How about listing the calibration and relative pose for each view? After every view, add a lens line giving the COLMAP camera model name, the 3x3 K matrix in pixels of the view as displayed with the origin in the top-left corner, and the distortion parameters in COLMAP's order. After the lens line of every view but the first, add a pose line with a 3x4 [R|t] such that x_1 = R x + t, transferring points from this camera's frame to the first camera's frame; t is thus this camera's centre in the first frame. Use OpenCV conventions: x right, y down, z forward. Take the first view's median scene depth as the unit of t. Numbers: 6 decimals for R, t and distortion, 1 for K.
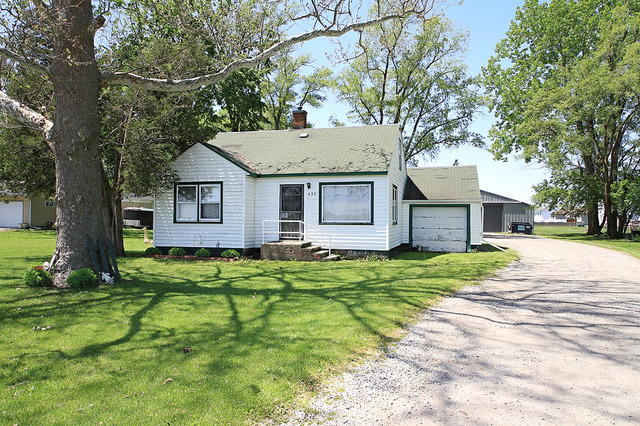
lens RADIAL K [[465.7, 0, 320.8], [0, 465.7, 212.4], [0, 0, 1]] dist [0.005509, 0.003307]
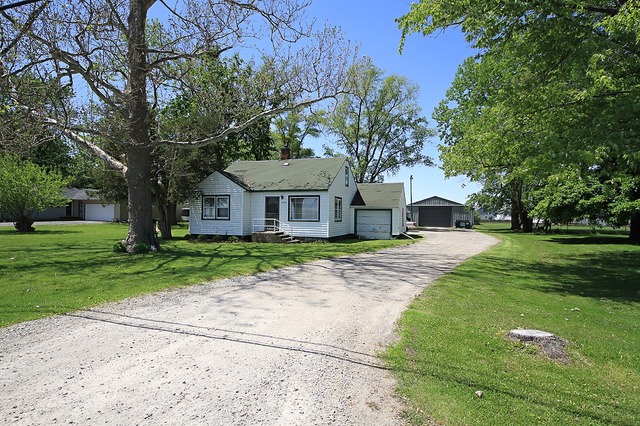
lens RADIAL K [[364.5, 0, 319.0], [0, 364.5, 214.7], [0, 0, 1]] dist [0.002887, 0.000031]
pose [[0.998231, 0.005775, -0.059169, 0.168004], [-0.005138, 0.999927, 0.010902, -0.010998], [0.059227, -0.010579, 0.998188, -0.251571]]
